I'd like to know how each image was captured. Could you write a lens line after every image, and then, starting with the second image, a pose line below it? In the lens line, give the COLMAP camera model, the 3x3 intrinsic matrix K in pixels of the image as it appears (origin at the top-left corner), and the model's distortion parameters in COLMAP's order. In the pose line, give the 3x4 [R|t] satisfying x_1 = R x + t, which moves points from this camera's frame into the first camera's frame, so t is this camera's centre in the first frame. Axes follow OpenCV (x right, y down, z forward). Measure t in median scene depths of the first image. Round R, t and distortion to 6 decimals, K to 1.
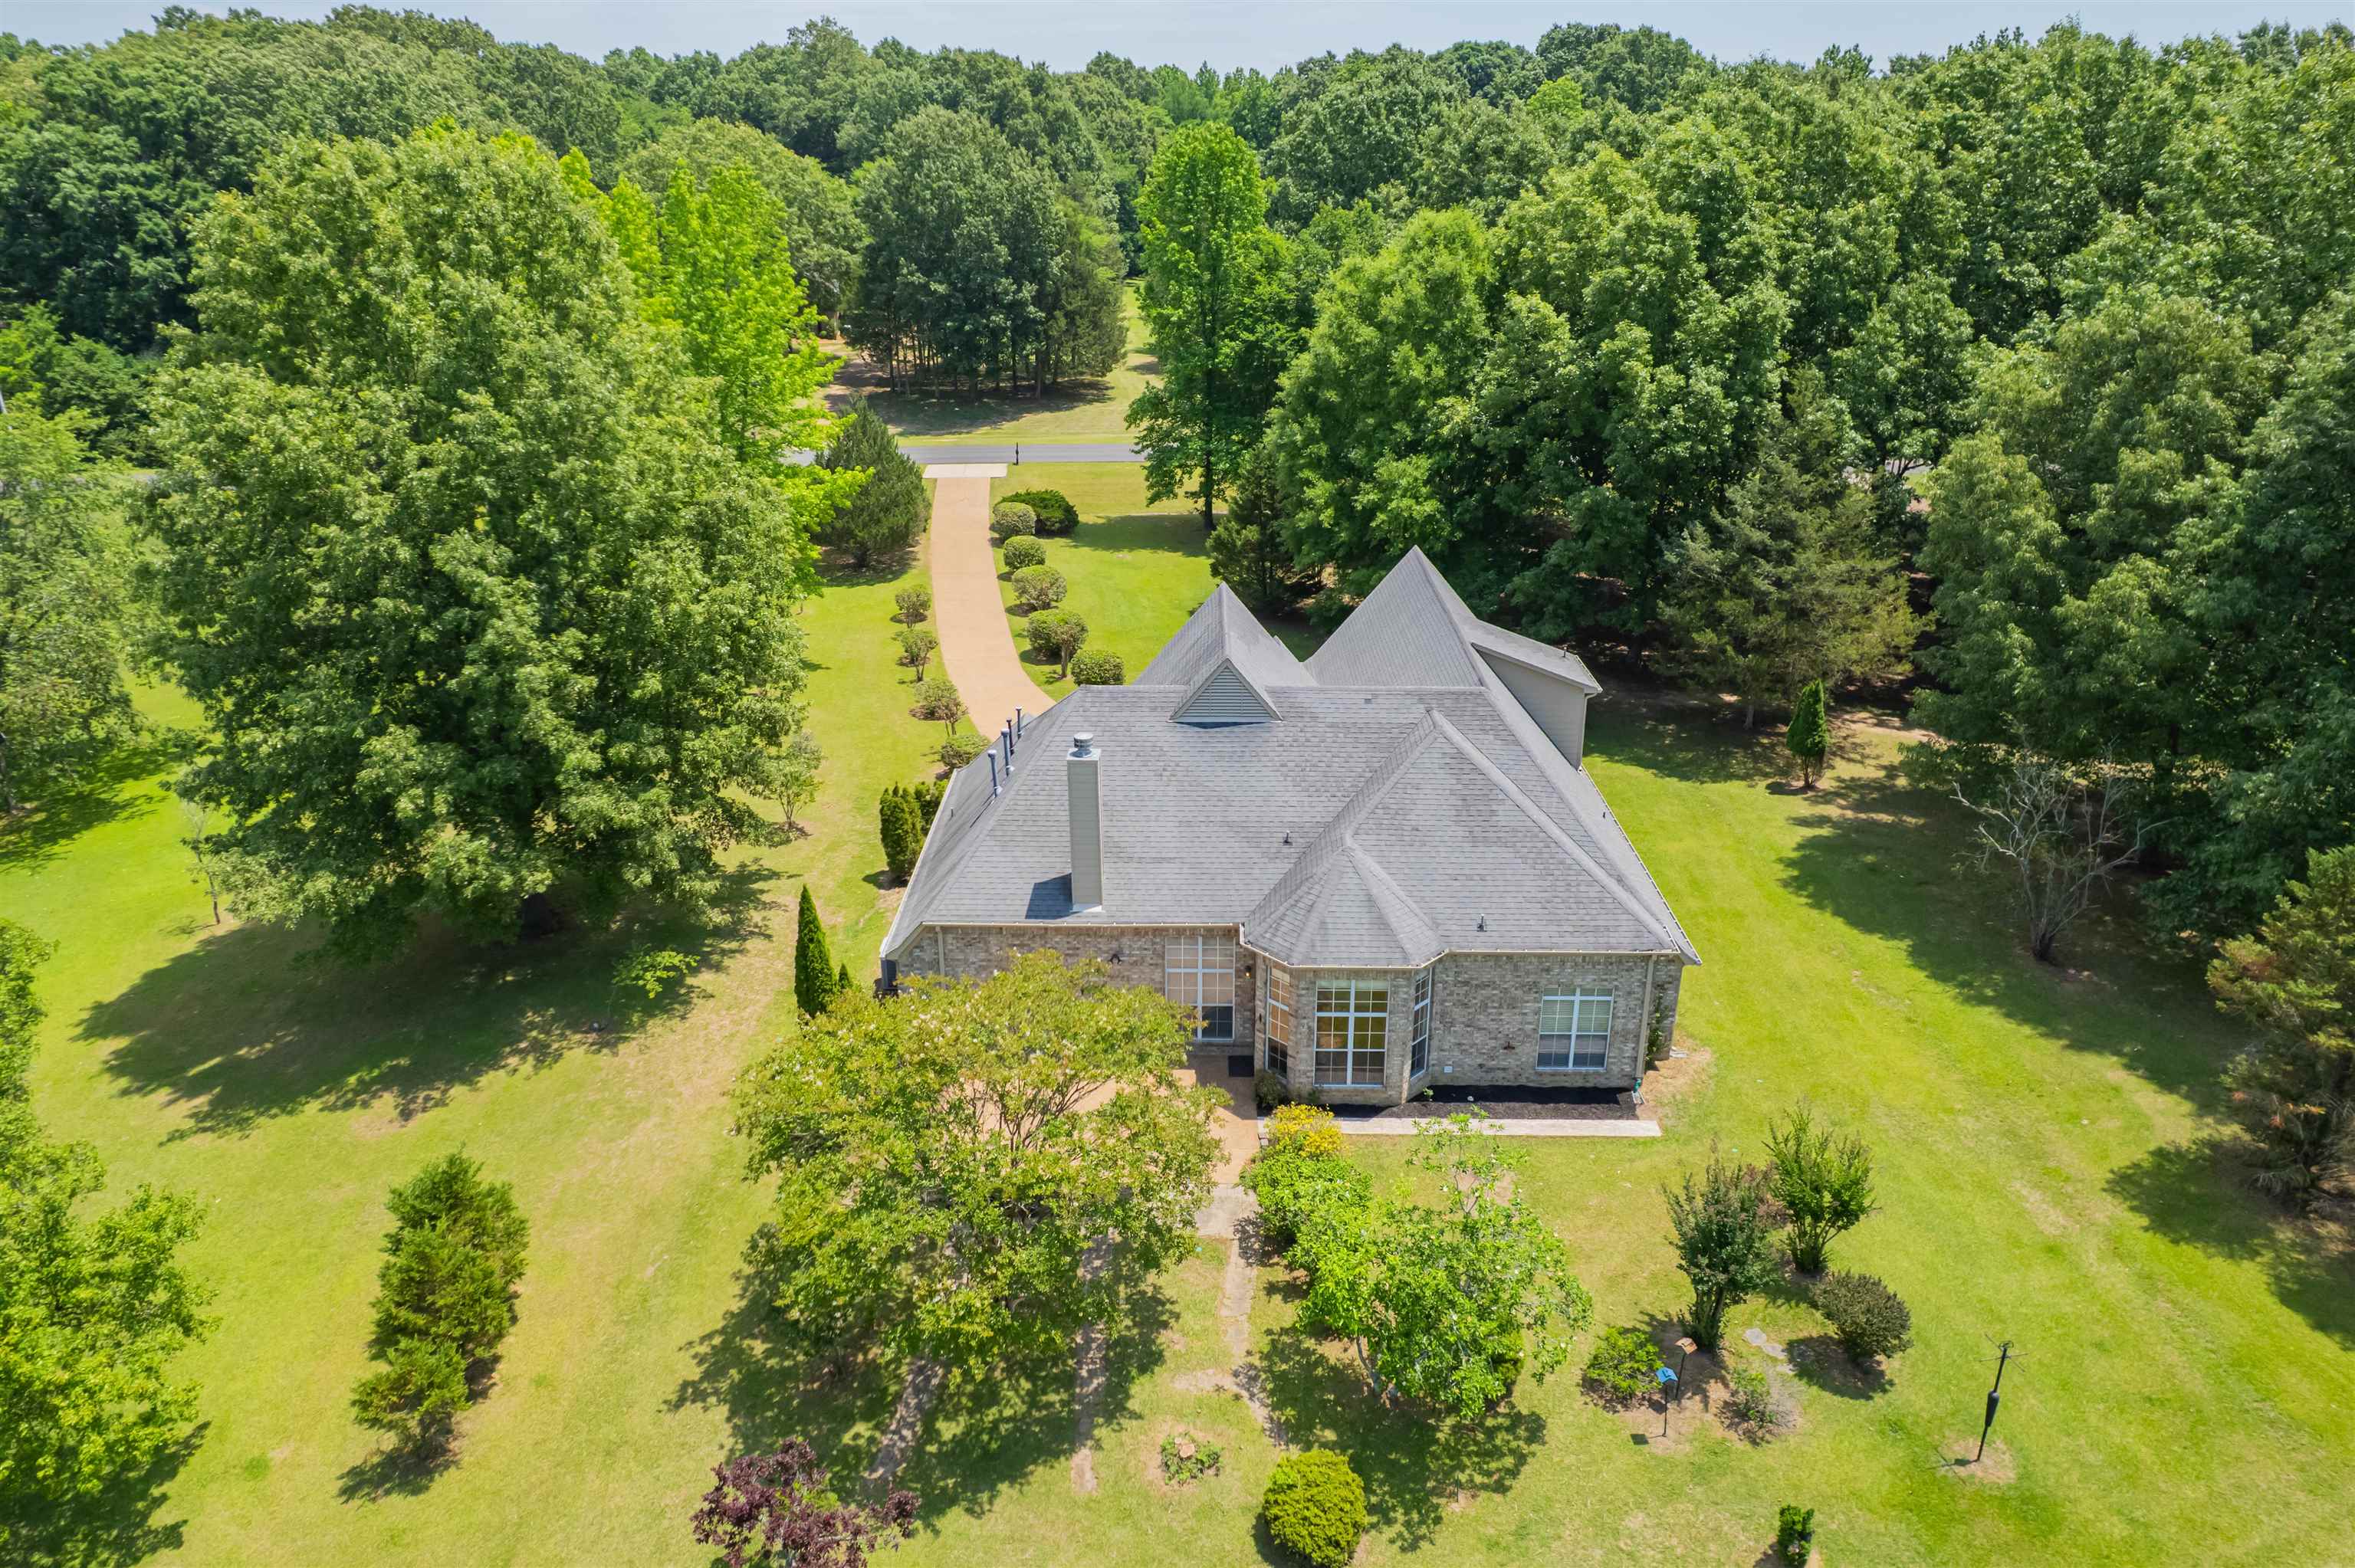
lens RADIAL K [[1587.7, 0, 1177.5], [0, 1587.7, 784.0], [0, 0, 1]] dist [-0.034605, 0.002361]
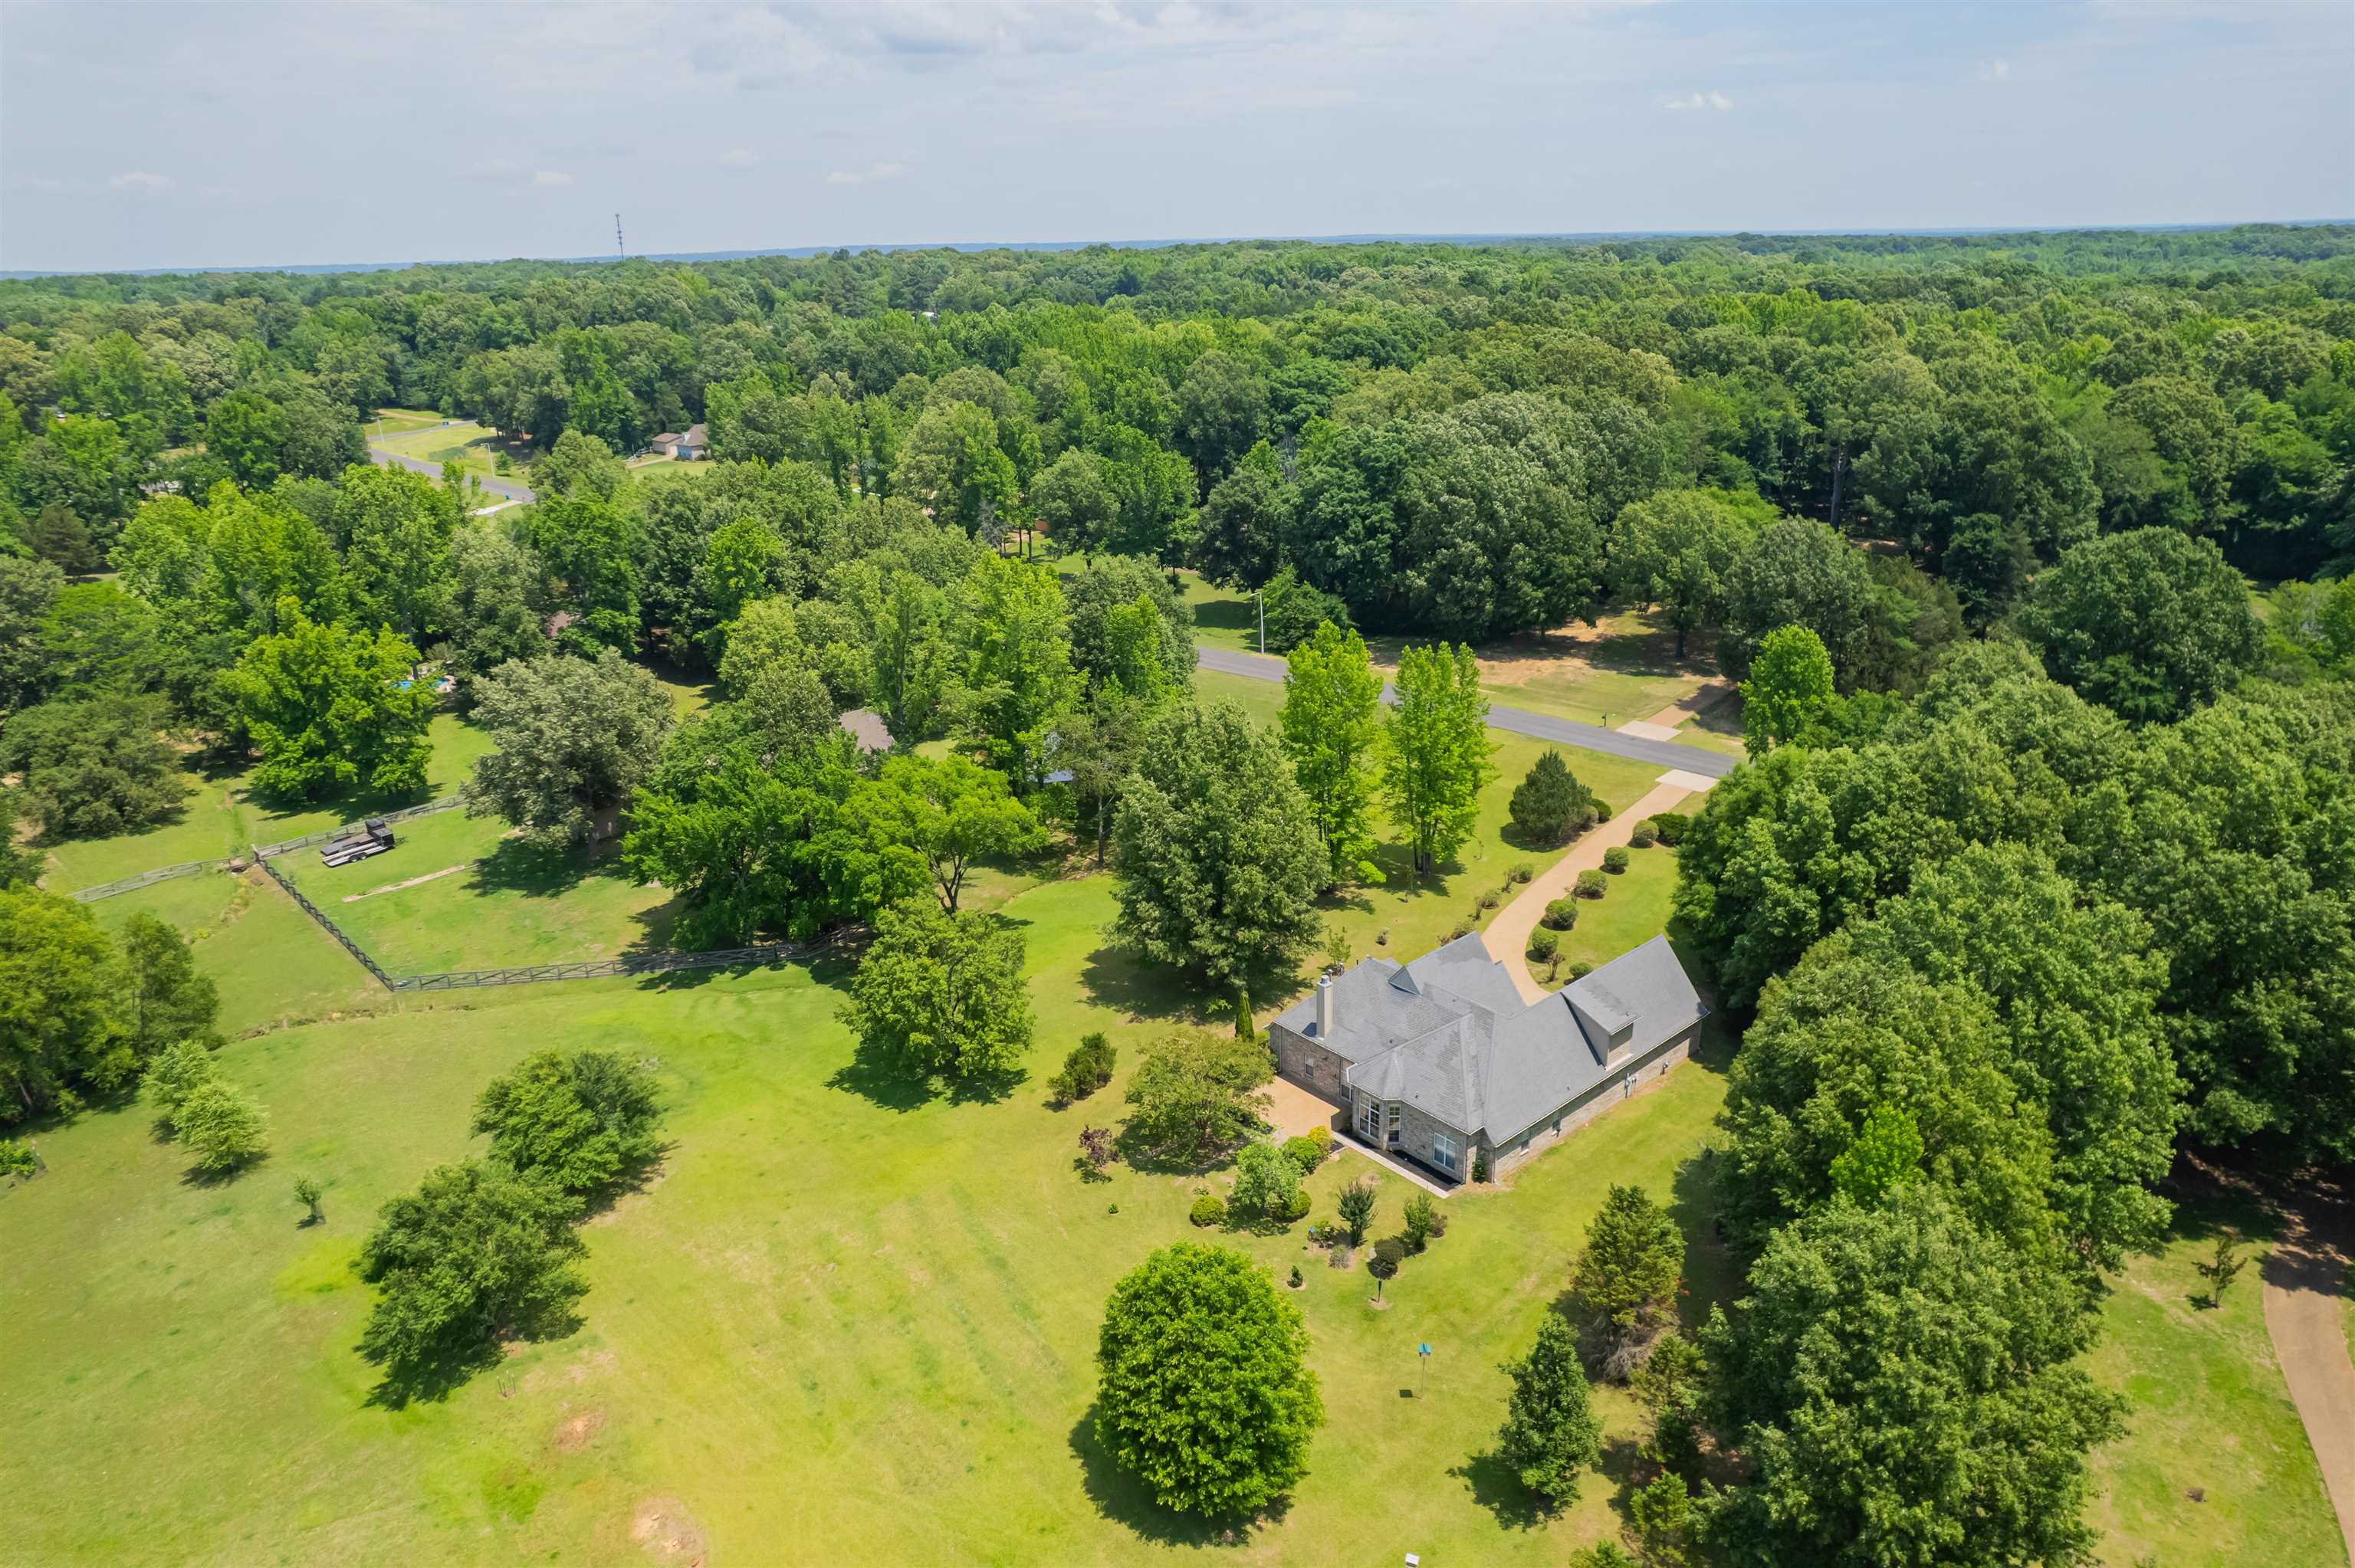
lens RADIAL K [[1513.6, 0, 1178.0], [0, 1513.6, 790.7], [0, 0, 1]] dist [-0.048936, 0.035600]
pose [[0.678528, 0.243579, -0.693015, 1.056568], [-0.258178, 0.962311, 0.085450, -0.348366], [0.687709, 0.120941, 0.715842, -0.766747]]
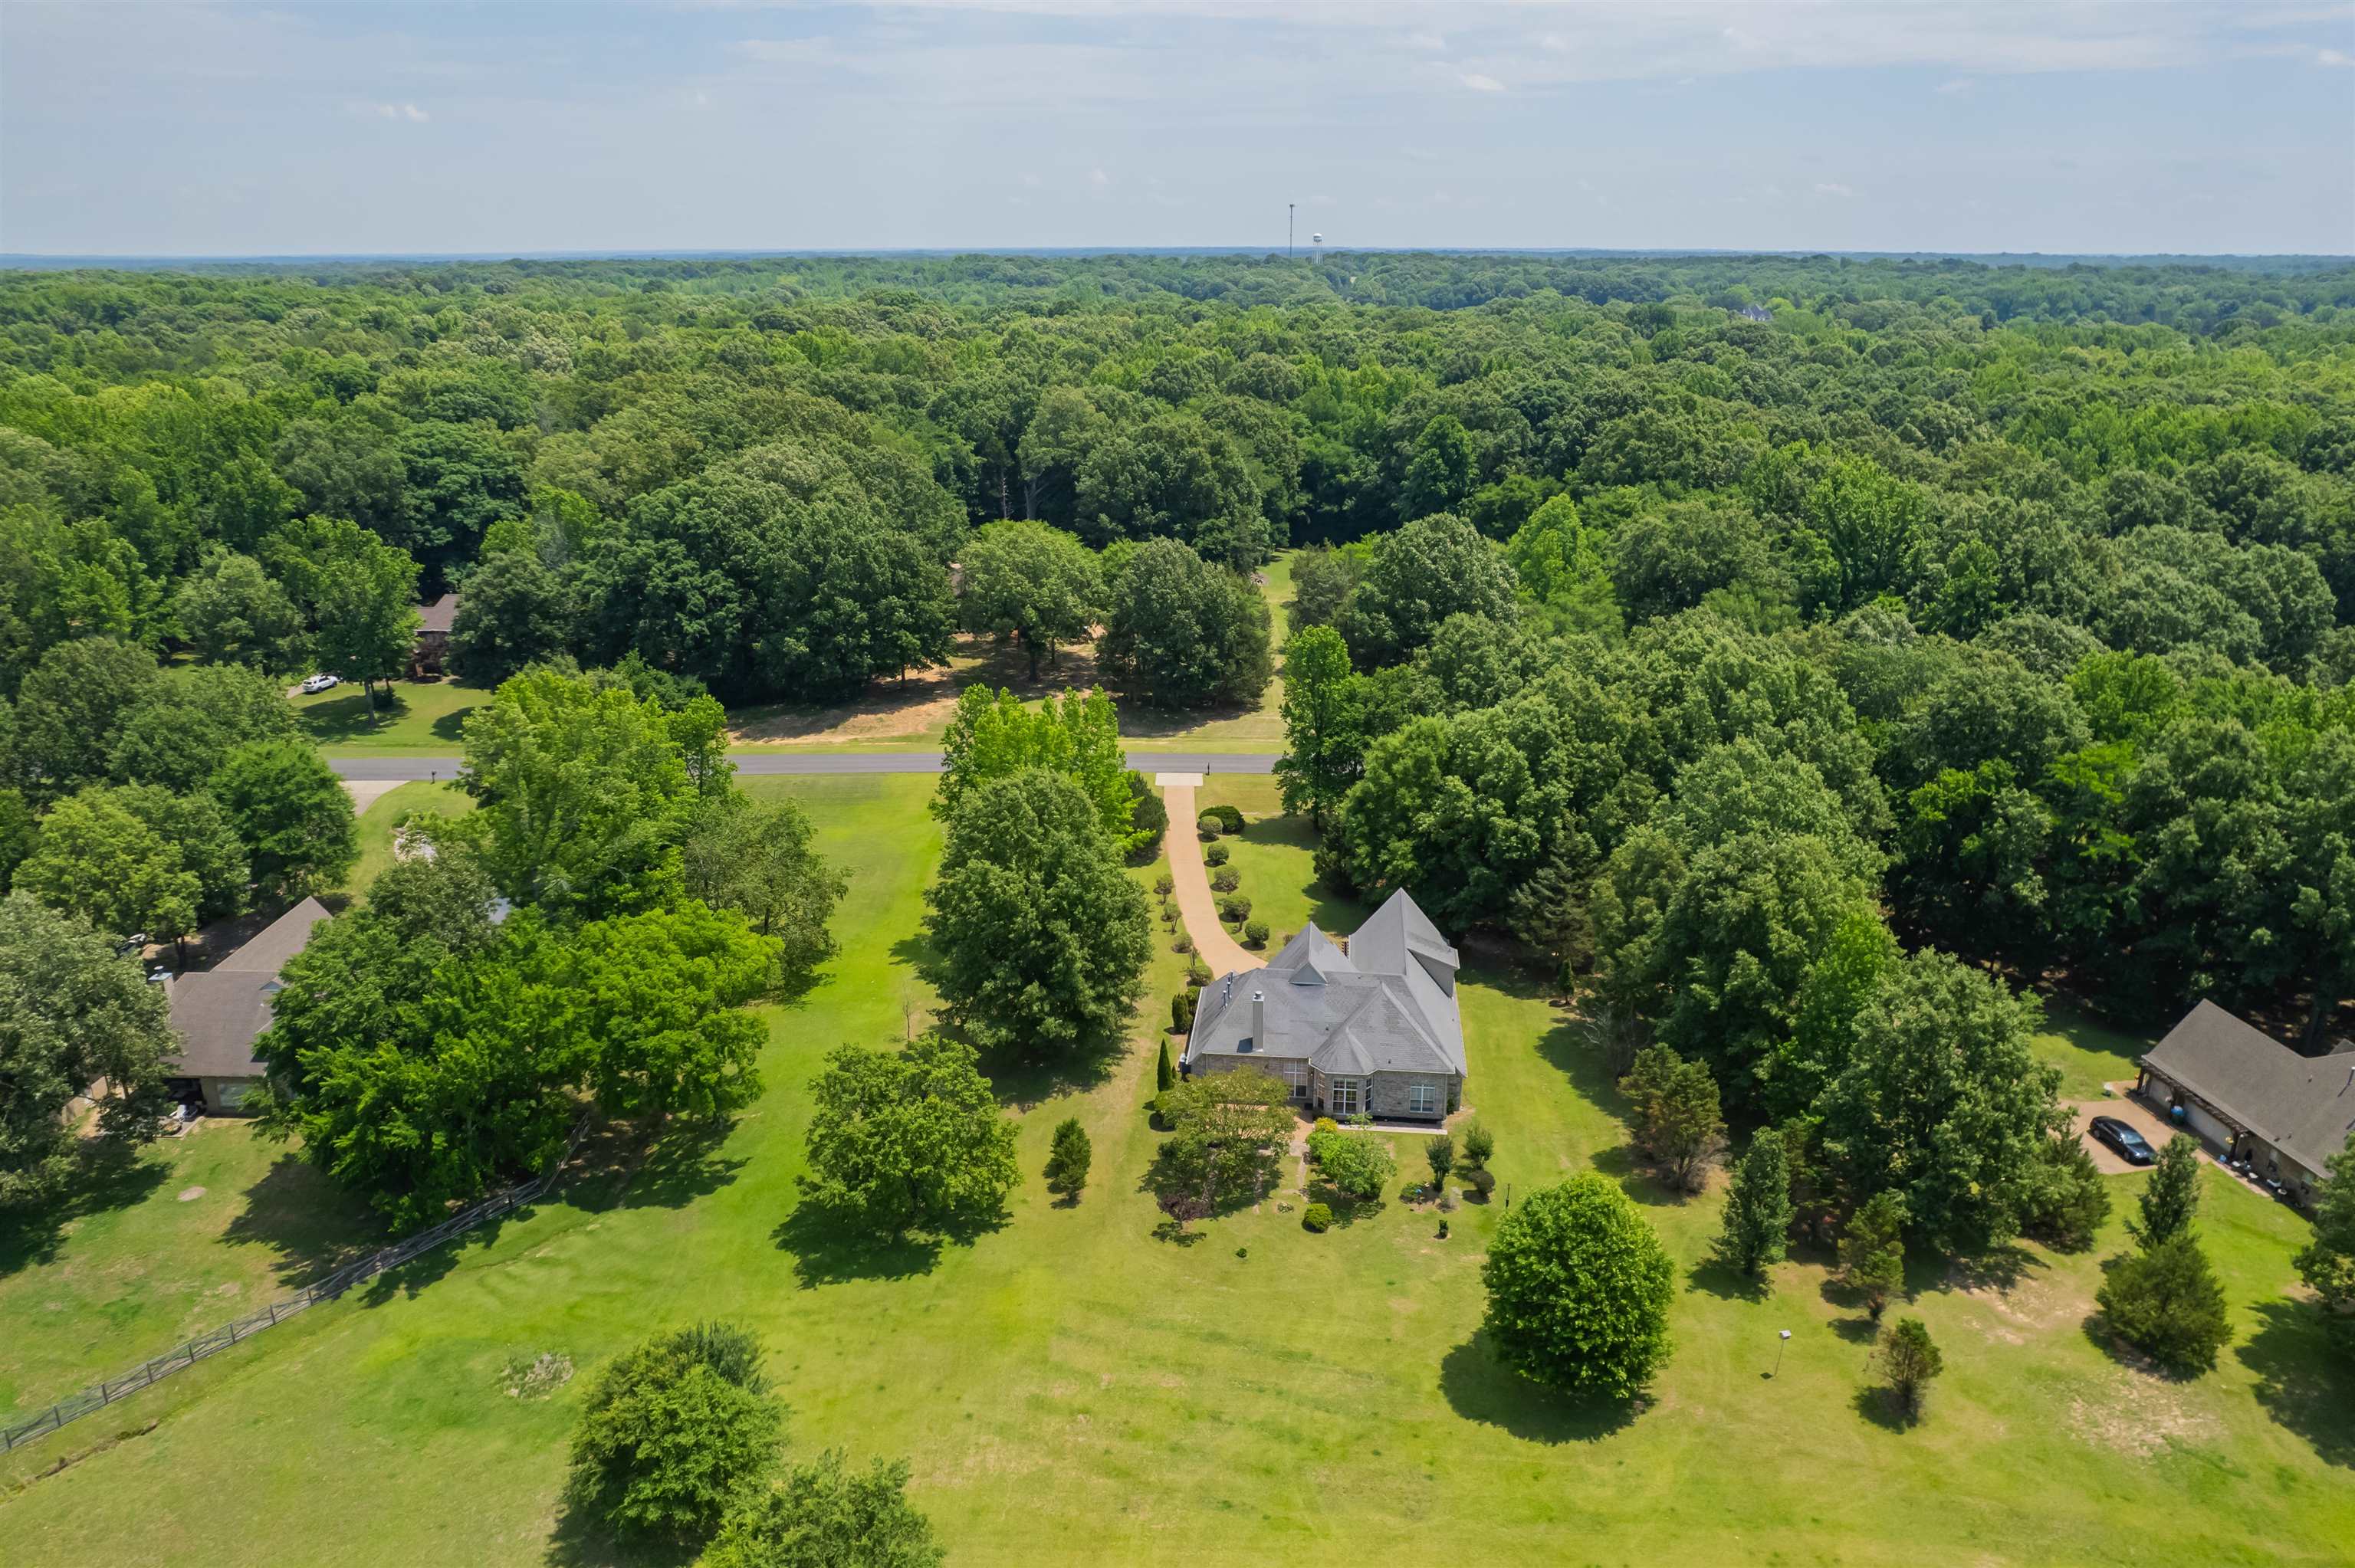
lens RADIAL K [[1587.1, 0, 1174.1], [0, 1587.1, 839.7], [0, 0, 1]] dist [-0.031421, 0.001371]
pose [[0.996117, 0.031367, -0.082267, 0.013370], [-0.033326, 0.999190, -0.022545, -0.172280], [0.081493, 0.025199, 0.996355, -1.402598]]
